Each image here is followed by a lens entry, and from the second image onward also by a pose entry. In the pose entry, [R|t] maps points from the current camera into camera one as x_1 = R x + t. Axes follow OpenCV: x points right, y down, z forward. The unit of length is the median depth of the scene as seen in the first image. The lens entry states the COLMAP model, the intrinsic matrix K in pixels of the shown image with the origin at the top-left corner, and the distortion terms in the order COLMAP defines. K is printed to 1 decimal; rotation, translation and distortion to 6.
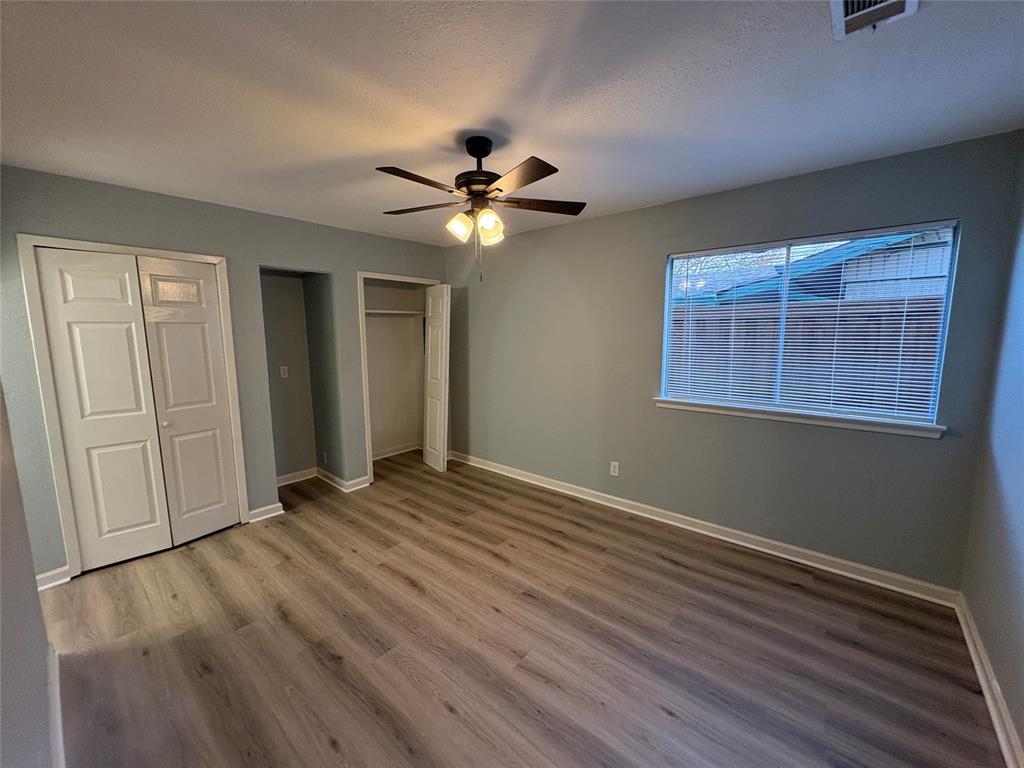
lens RADIAL K [[406.9, 0, 511.5], [0, 406.9, 383.7], [0, 0, 1]] dist [0.000291, 0.000744]
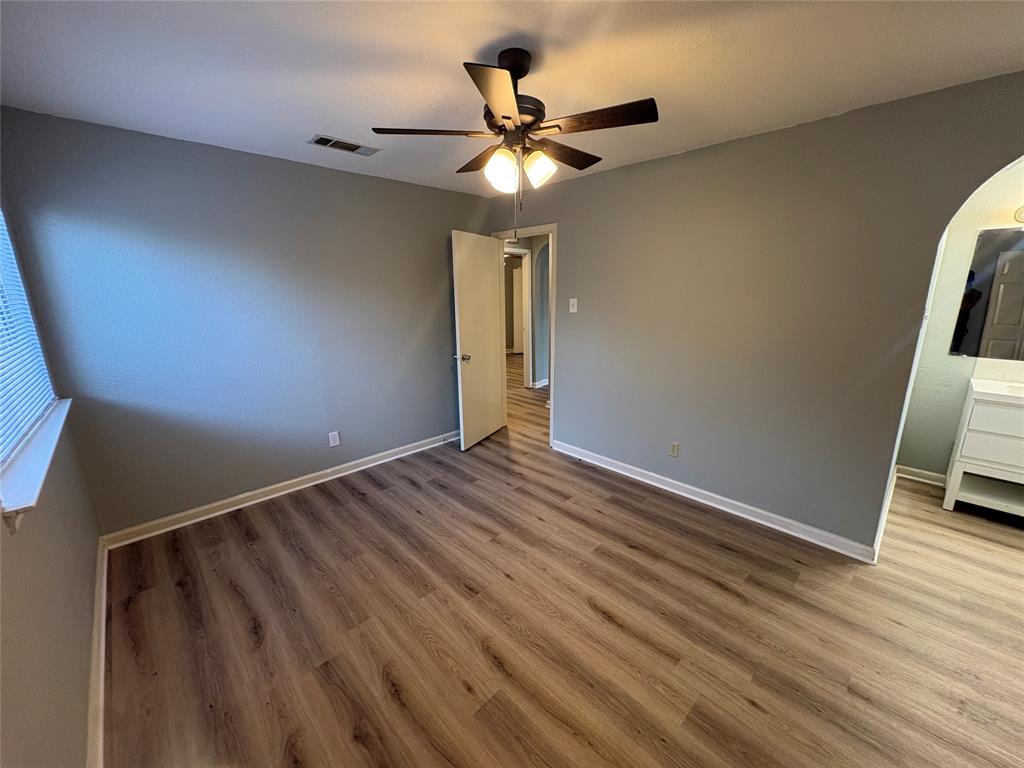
lens RADIAL K [[406.9, 0, 505.8], [0, 406.9, 383.9], [0, 0, 1]] dist [0.000291, 0.000744]
pose [[-0.993804, -0.010927, 0.110611, -0.129374], [0.028703, 0.936173, 0.350366, -0.237345], [-0.107379, 0.351370, -0.930059, 1.682163]]
